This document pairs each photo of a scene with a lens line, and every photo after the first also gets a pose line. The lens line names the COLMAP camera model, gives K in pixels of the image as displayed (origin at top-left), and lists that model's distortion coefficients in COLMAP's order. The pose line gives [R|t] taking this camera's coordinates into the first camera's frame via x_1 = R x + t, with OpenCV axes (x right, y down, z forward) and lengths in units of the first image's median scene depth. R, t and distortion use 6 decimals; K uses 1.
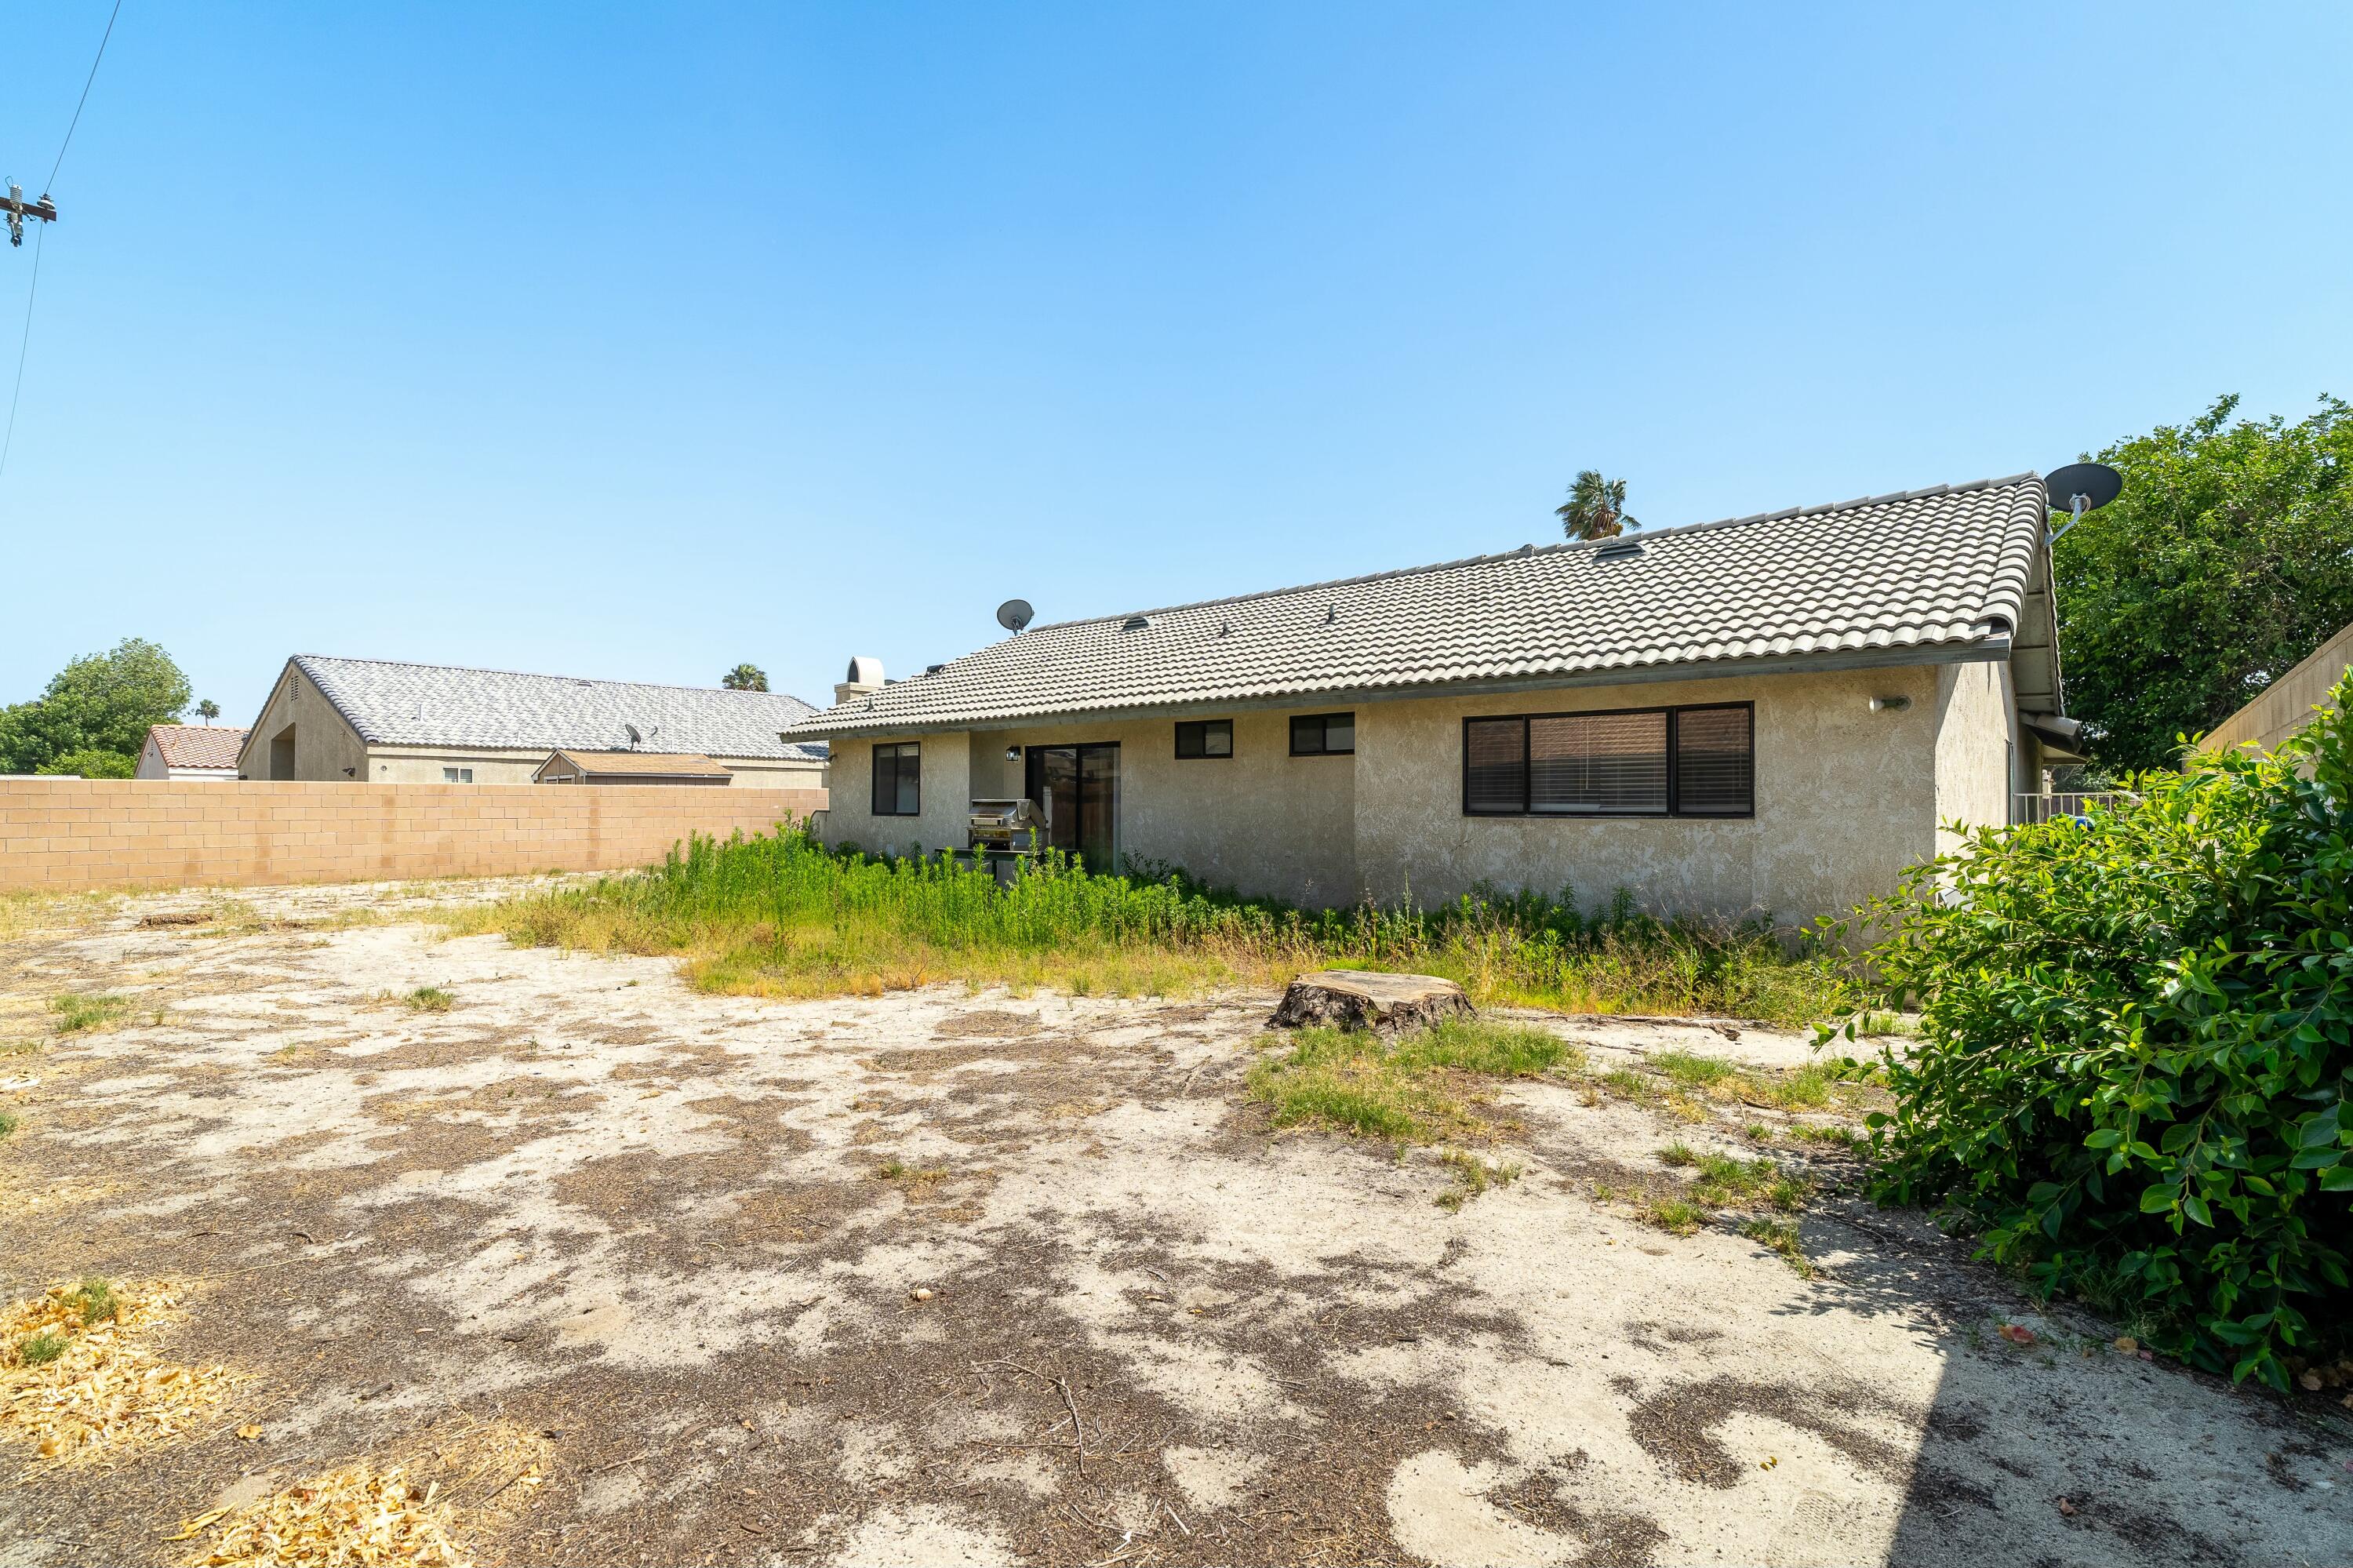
lens RADIAL K [[1073.5, 0, 1182.3], [0, 1073.5, 790.8], [0, 0, 1]] dist [-0.006388, 0.001131]
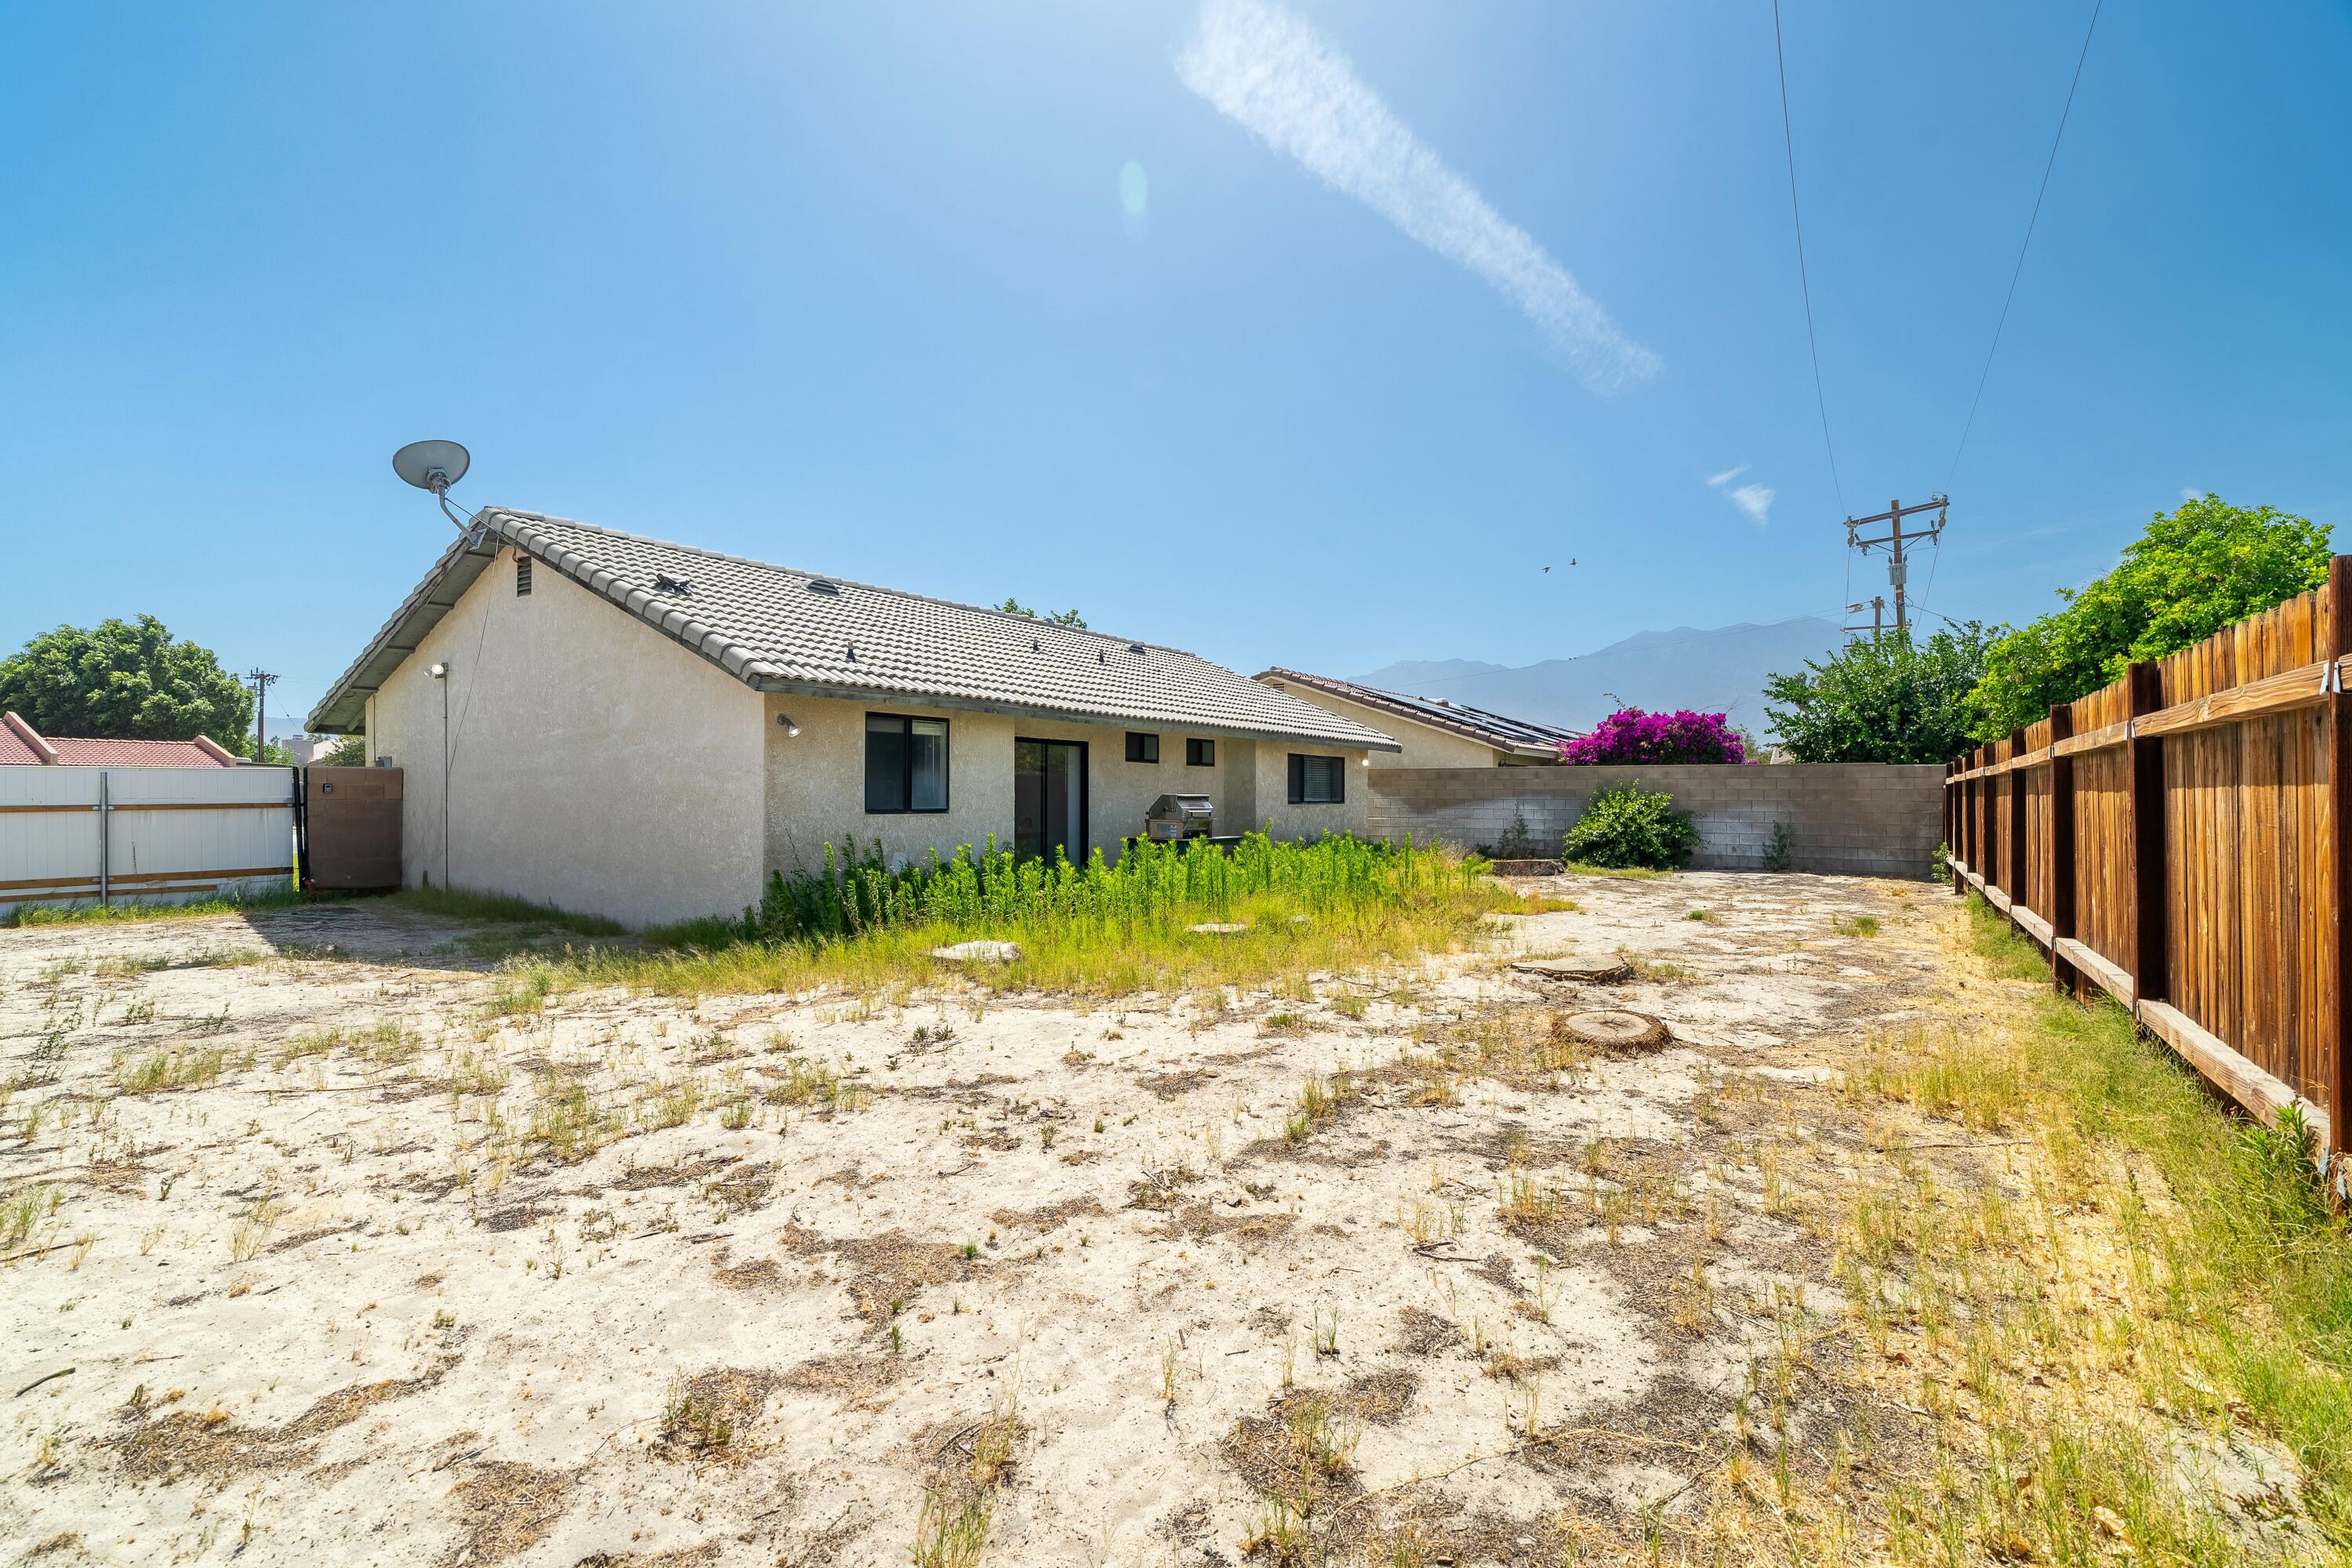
lens RADIAL K [[1050.7, 0, 1187.5], [0, 1050.7, 733.0], [0, 0, 1]] dist [-0.010405, 0.000305]
pose [[-0.134120, 0.055318, 0.989420, -1.232724], [-0.018465, 0.998128, -0.058308, 0.008014], [-0.990793, -0.026090, -0.132847, 1.100698]]
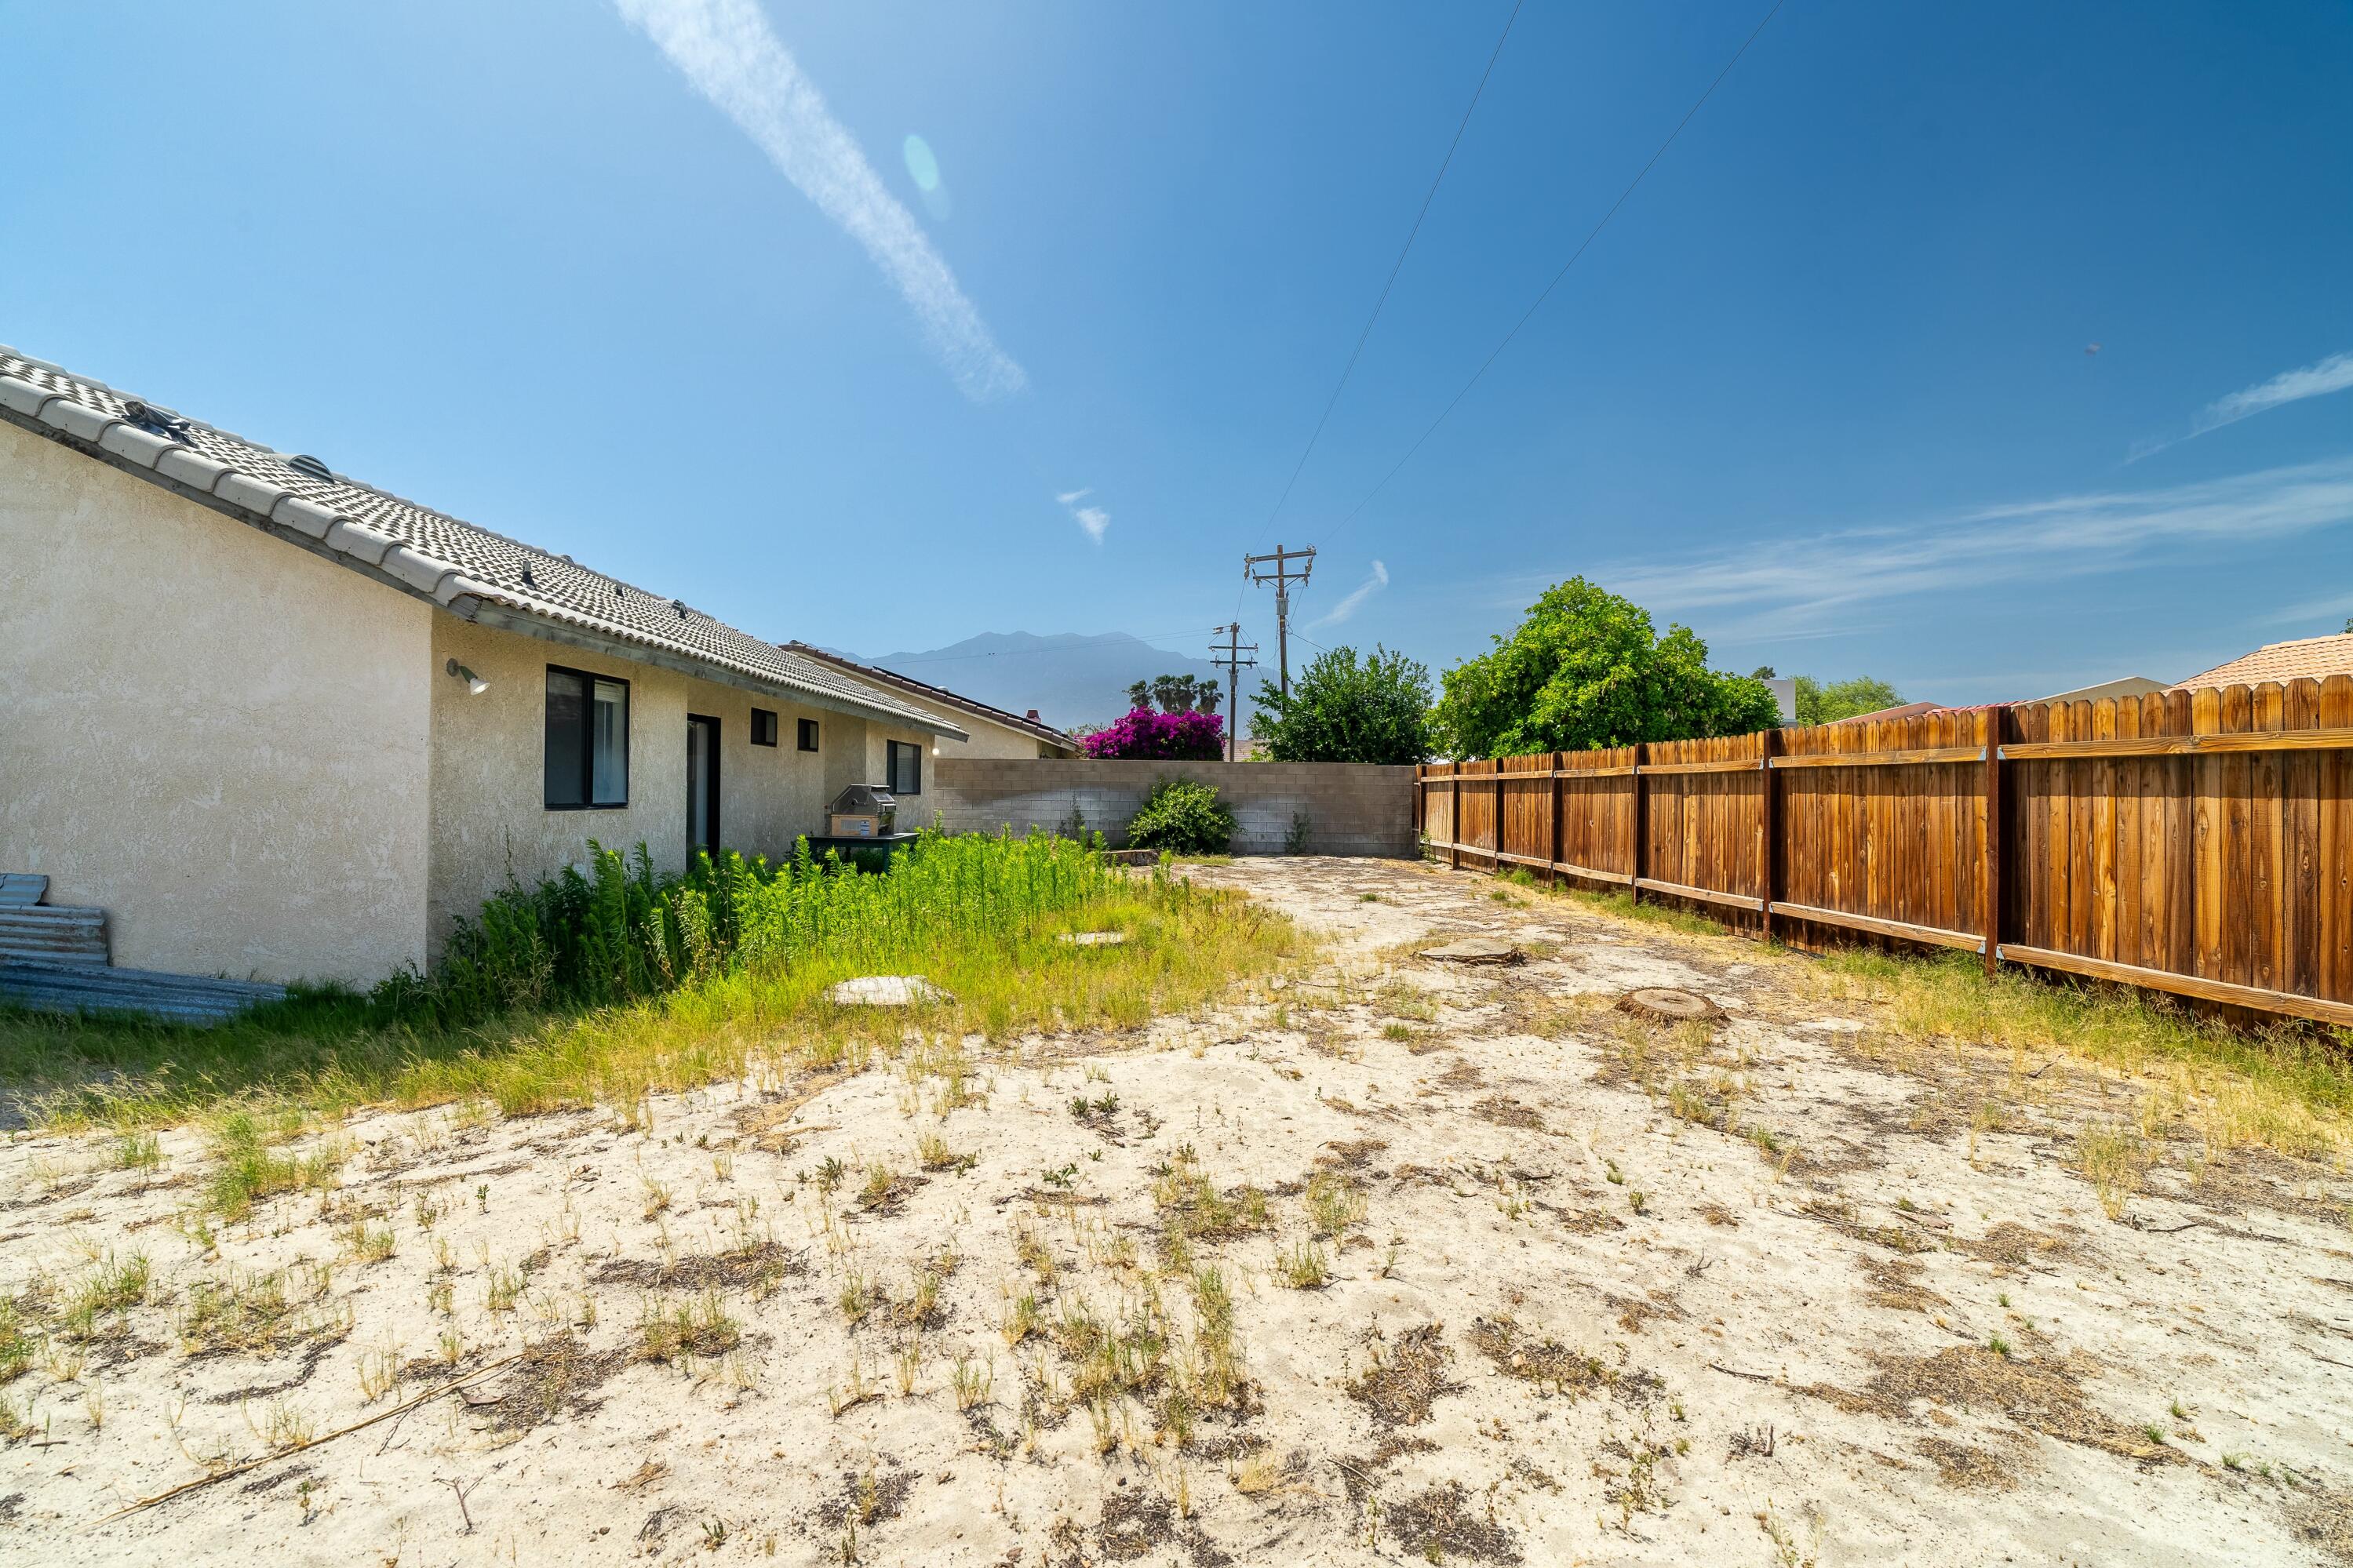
lens RADIAL K [[1048.2, 0, 1176.9], [0, 1048.2, 794.5], [0, 0, 1]] dist [-0.006965, 0.001675]
pose [[-0.661246, -0.016817, 0.749981, -1.031053], [-0.027472, 0.999621, -0.001807, 0.010765], [-0.749666, -0.021798, -0.661457, 1.364943]]
